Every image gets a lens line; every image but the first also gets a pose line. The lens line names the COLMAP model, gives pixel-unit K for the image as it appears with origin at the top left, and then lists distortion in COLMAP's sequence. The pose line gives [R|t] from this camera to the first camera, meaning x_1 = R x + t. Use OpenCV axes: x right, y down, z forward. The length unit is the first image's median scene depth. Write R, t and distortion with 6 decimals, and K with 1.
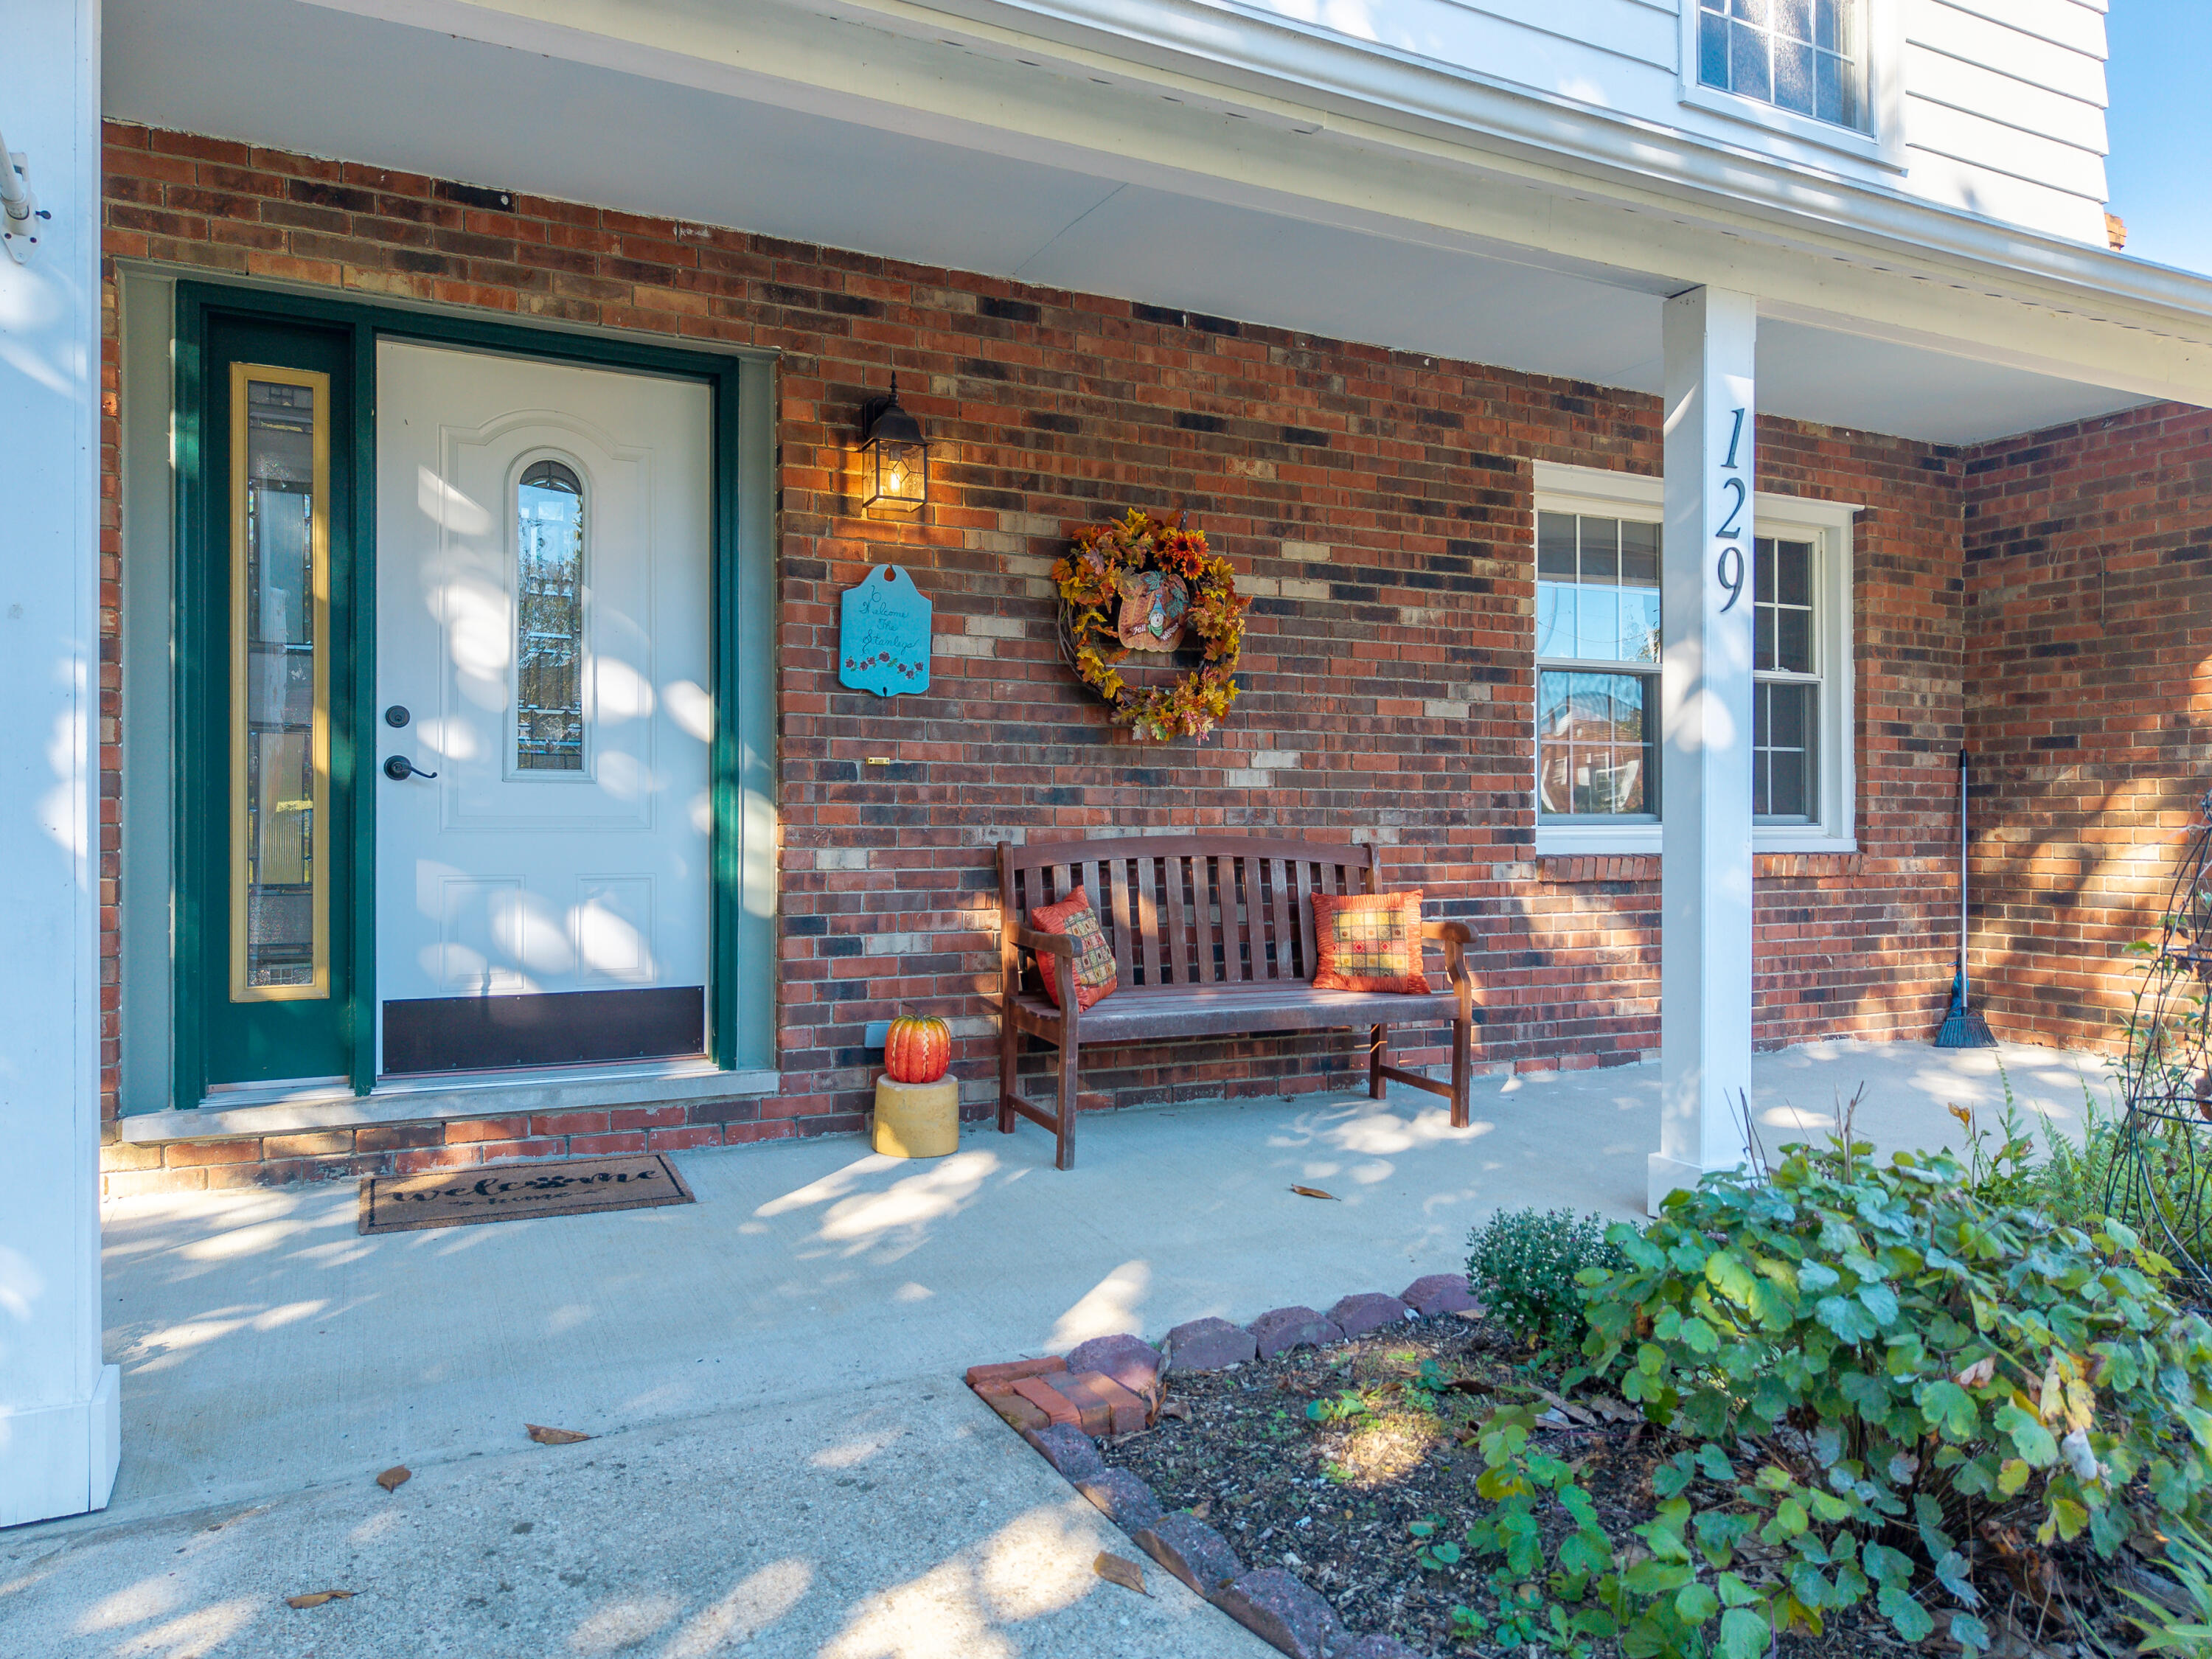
lens RADIAL K [[1487.2, 0, 1117.6], [0, 1487.2, 841.8], [0, 0, 1]] dist [-0.006416, 0.003237]
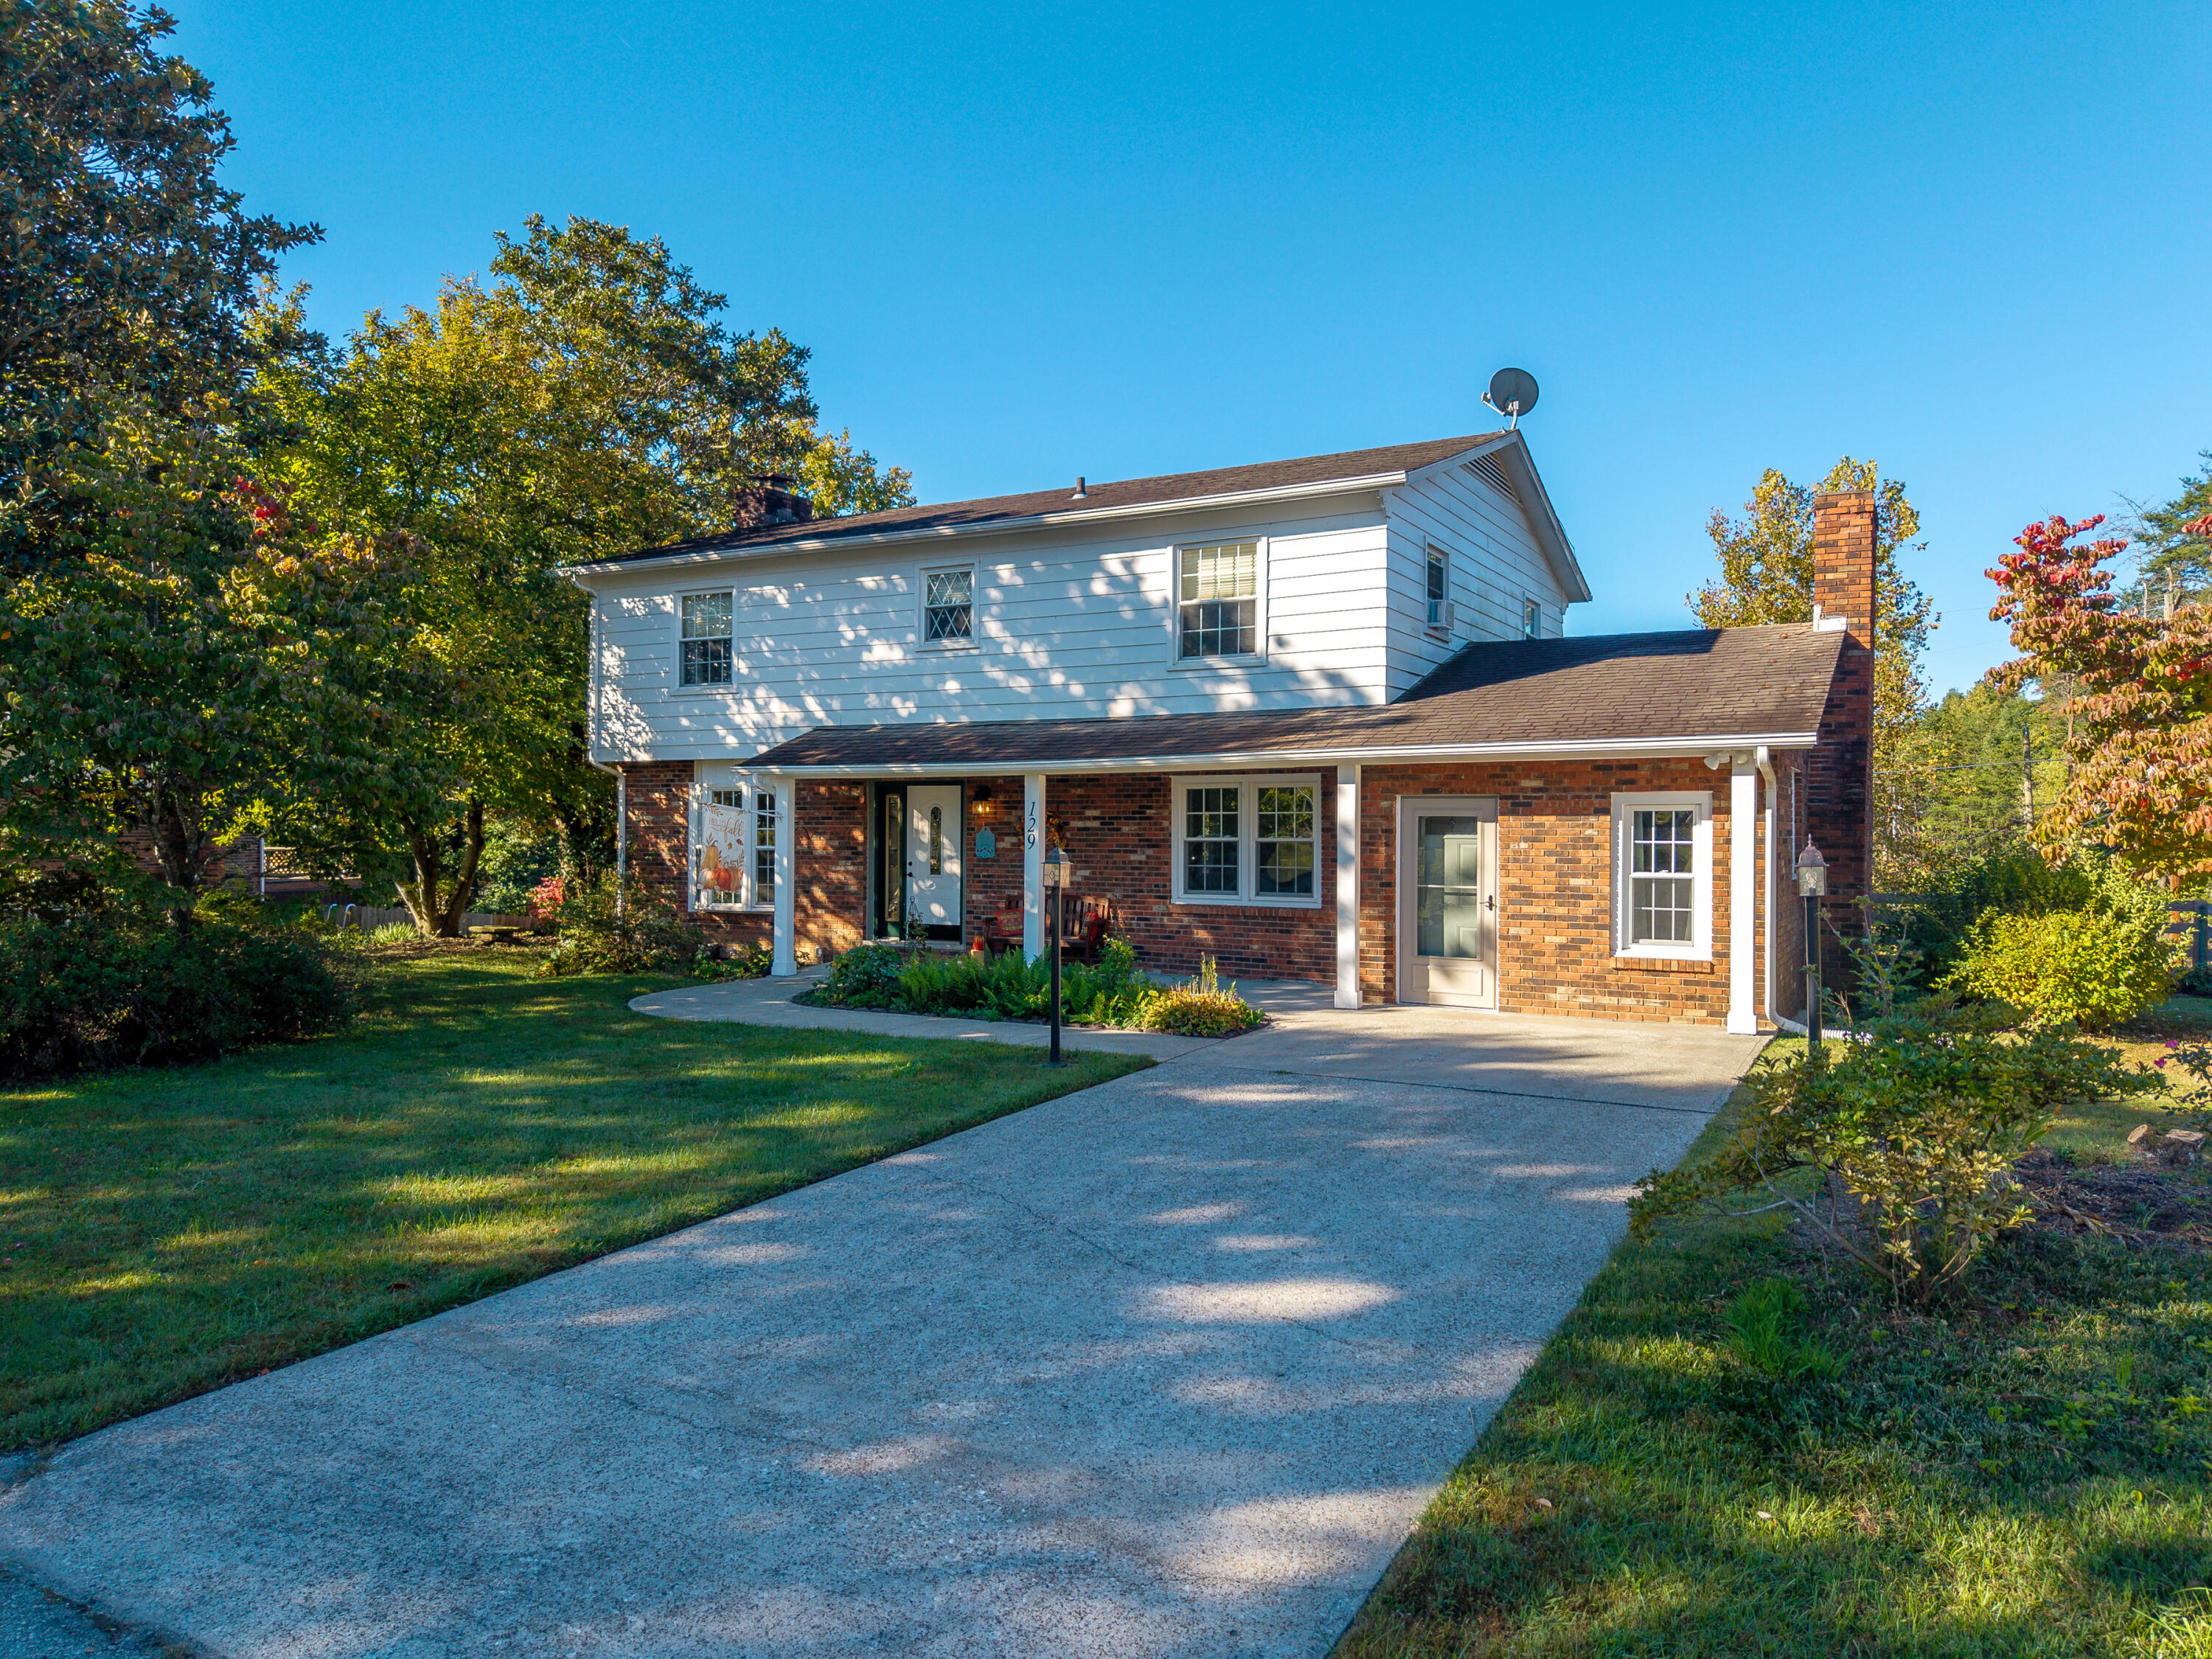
lens RADIAL K [[1487.2, 0, 1117.6], [0, 1487.2, 841.8], [0, 0, 1]] dist [-0.006416, 0.003237]
pose [[0.572185, 0.012634, -0.820027, 3.011896], [-0.010588, 0.999912, 0.008018, -0.157205], [0.820056, 0.004095, 0.572268, -0.935135]]
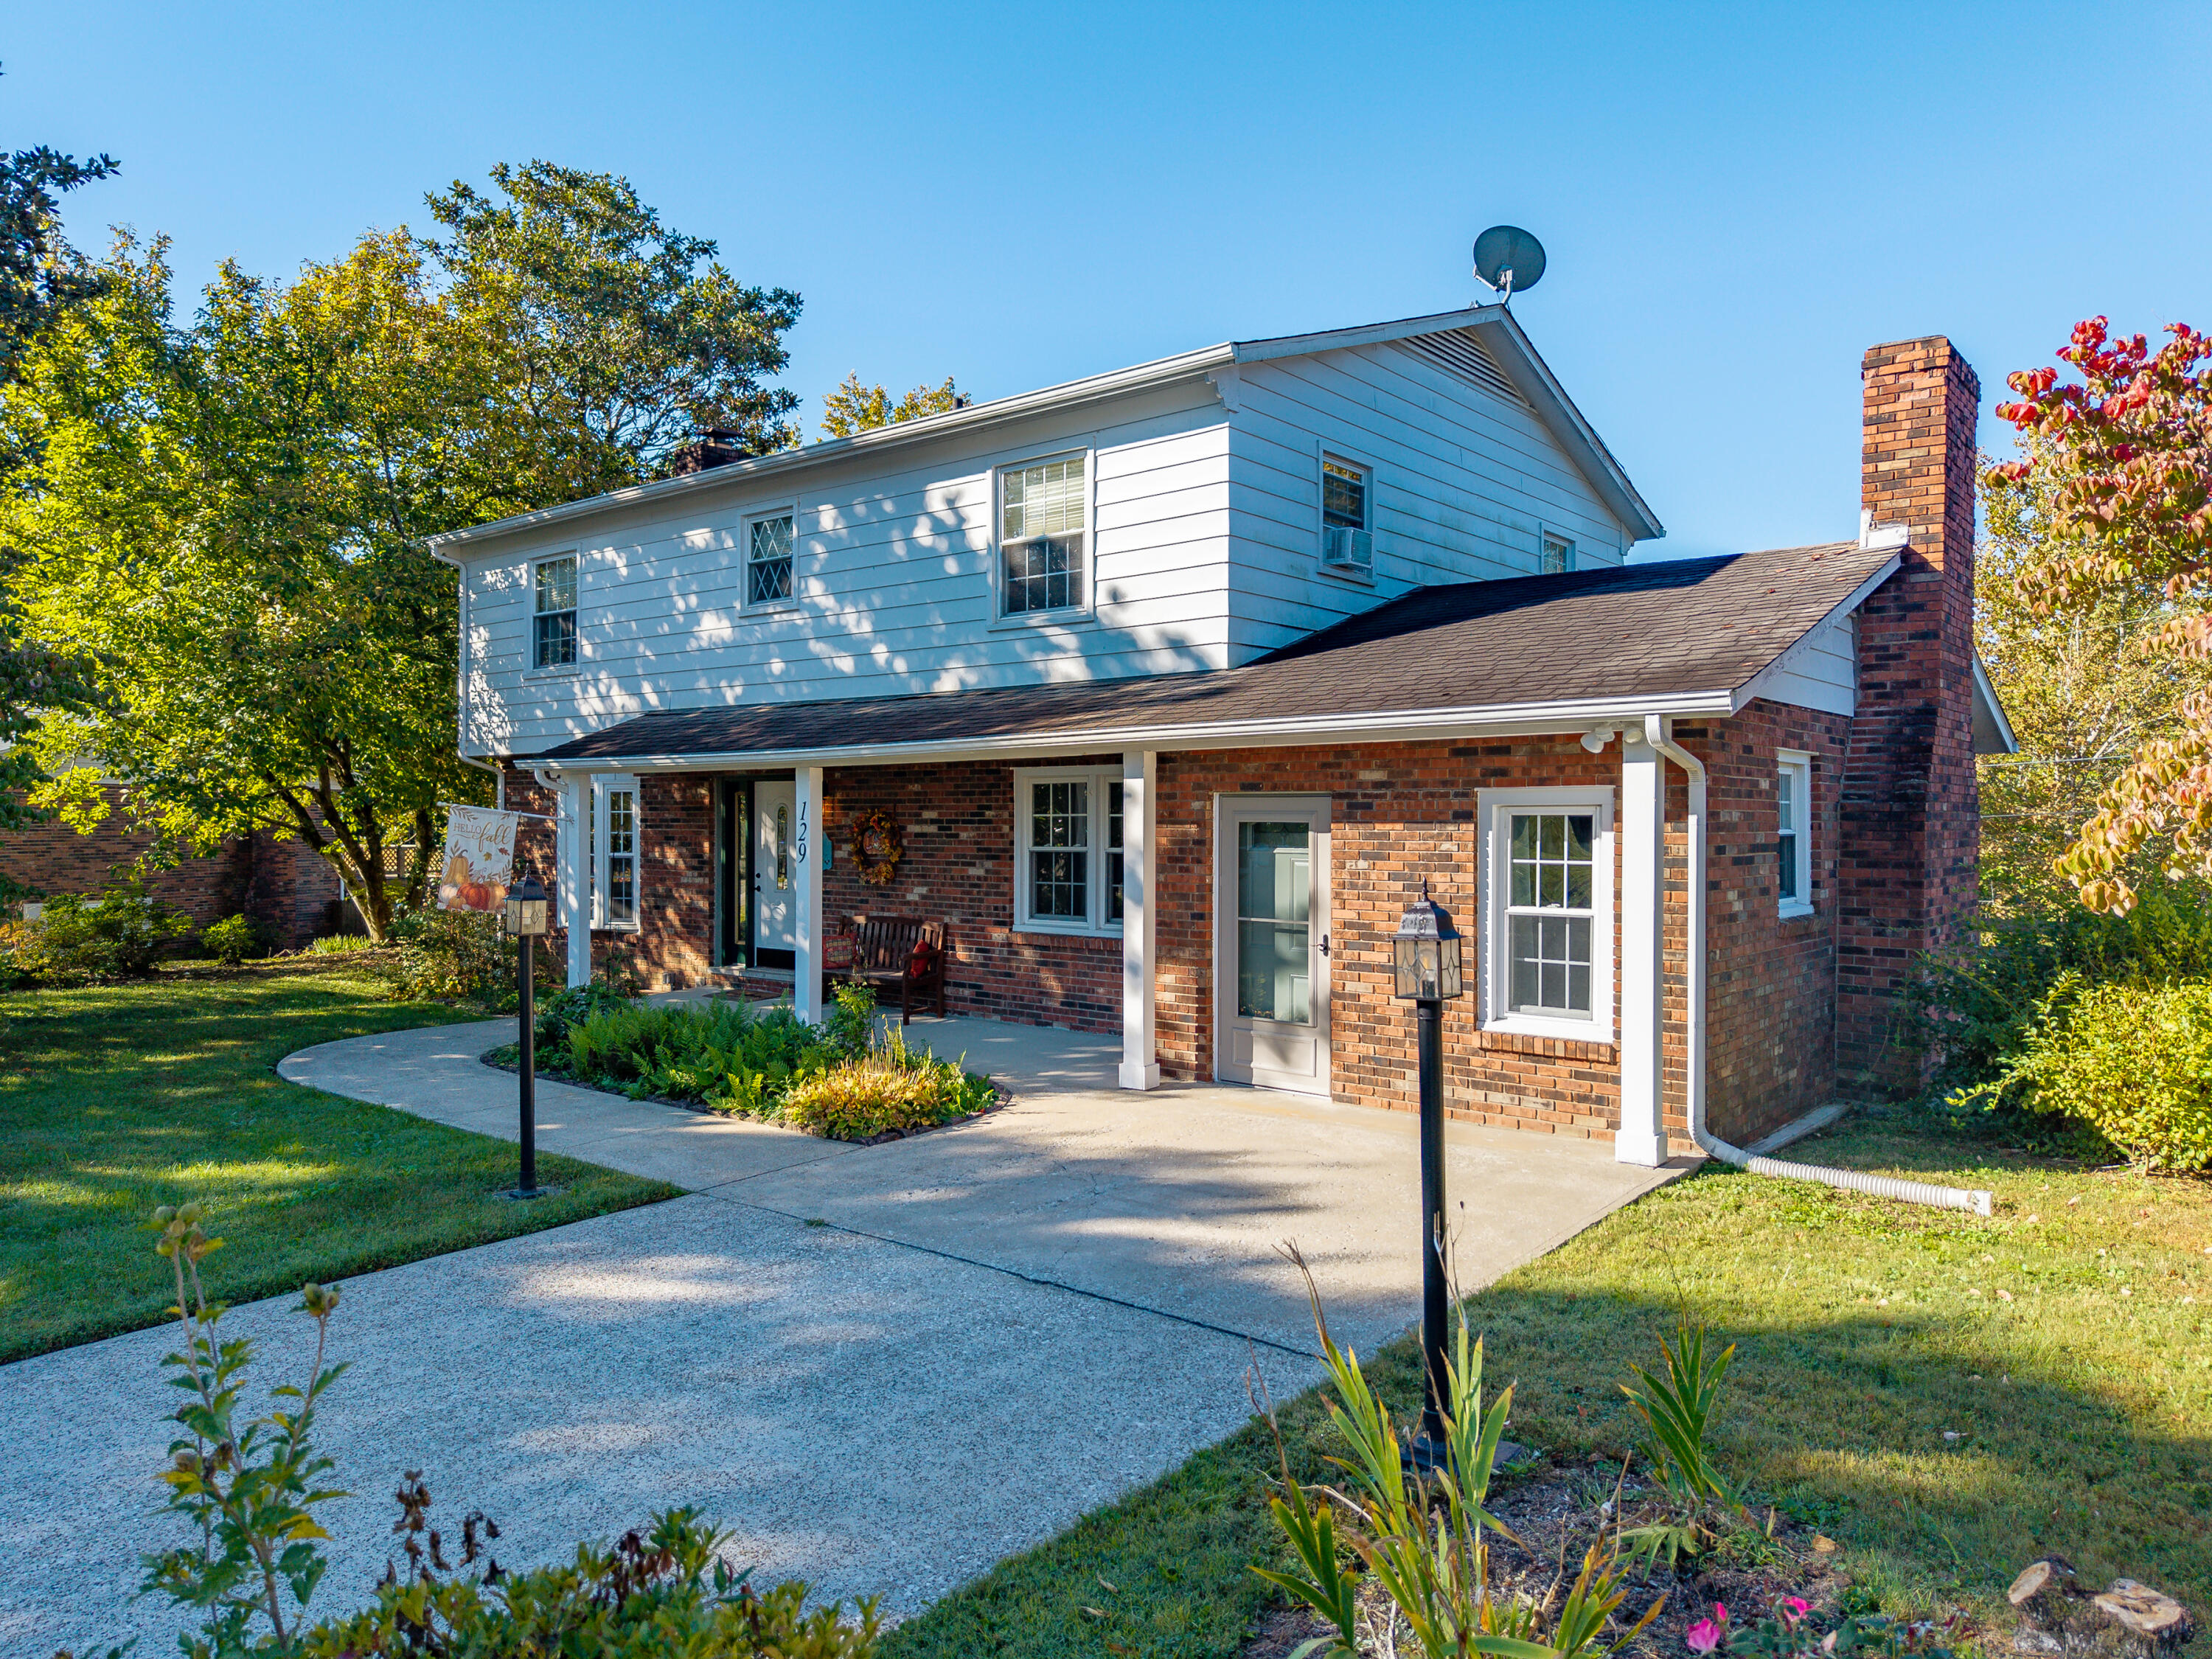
lens RADIAL K [[1487.2, 0, 1117.6], [0, 1487.2, 841.8], [0, 0, 1]] dist [-0.006416, 0.003237]
pose [[0.417894, 0.018374, -0.908310, 2.787909], [-0.008165, 0.999831, 0.016468, -0.194490], [0.908459, 0.000535, 0.417973, 0.166527]]
